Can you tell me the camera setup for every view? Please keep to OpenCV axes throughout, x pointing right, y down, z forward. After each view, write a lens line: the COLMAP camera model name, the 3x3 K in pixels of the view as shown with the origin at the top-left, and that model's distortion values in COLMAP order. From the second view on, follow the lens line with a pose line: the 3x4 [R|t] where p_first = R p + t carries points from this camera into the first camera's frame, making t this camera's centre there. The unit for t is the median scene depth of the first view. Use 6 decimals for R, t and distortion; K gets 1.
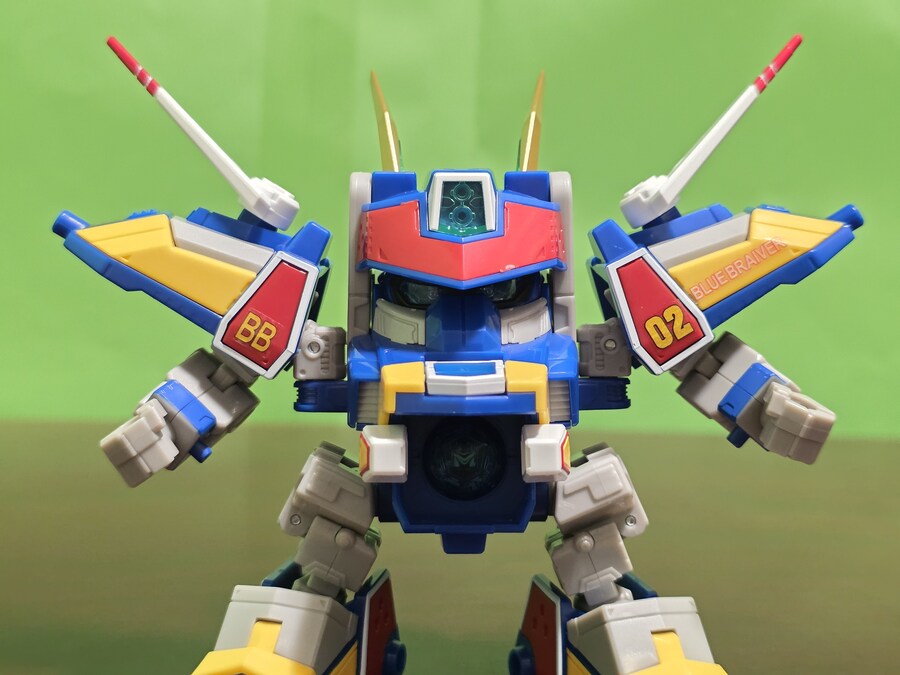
lens RADIAL K [[1203.6, 0, 450.0], [0, 1203.6, 337.5], [0, 0, 1]] dist [0.404155, -1.890610]
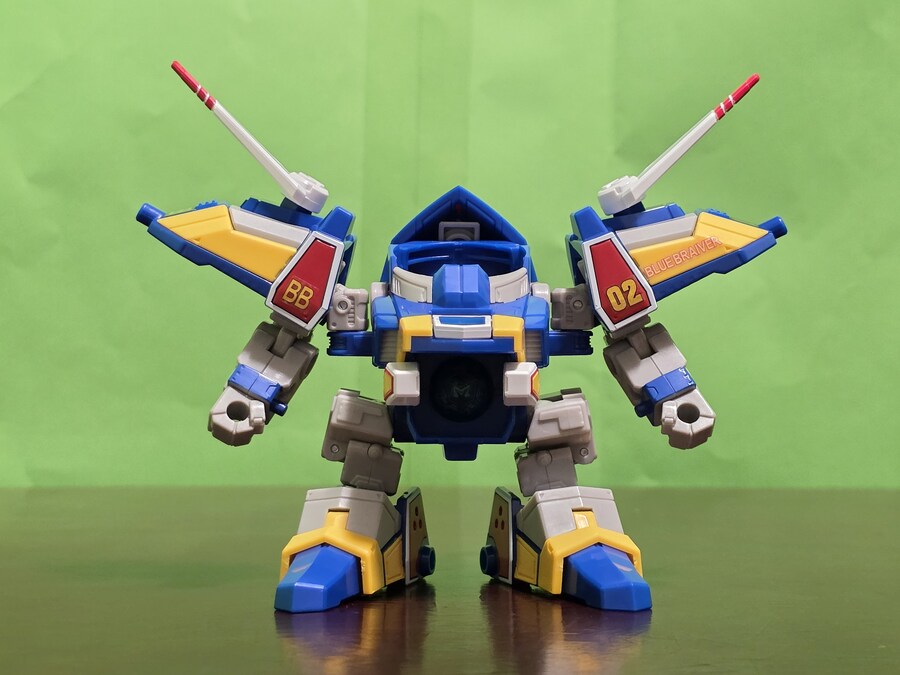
lens RADIAL K [[1796.9, 0, 450.0], [0, 1796.9, 337.5], [0, 0, 1]] dist [0.324833, -0.001926]
pose [[0.999919, 0.011092, 0.006260, -0.013300], [-0.011152, 0.999892, 0.009590, 0.024625], [-0.006153, -0.009659, 0.999934, -0.961041]]
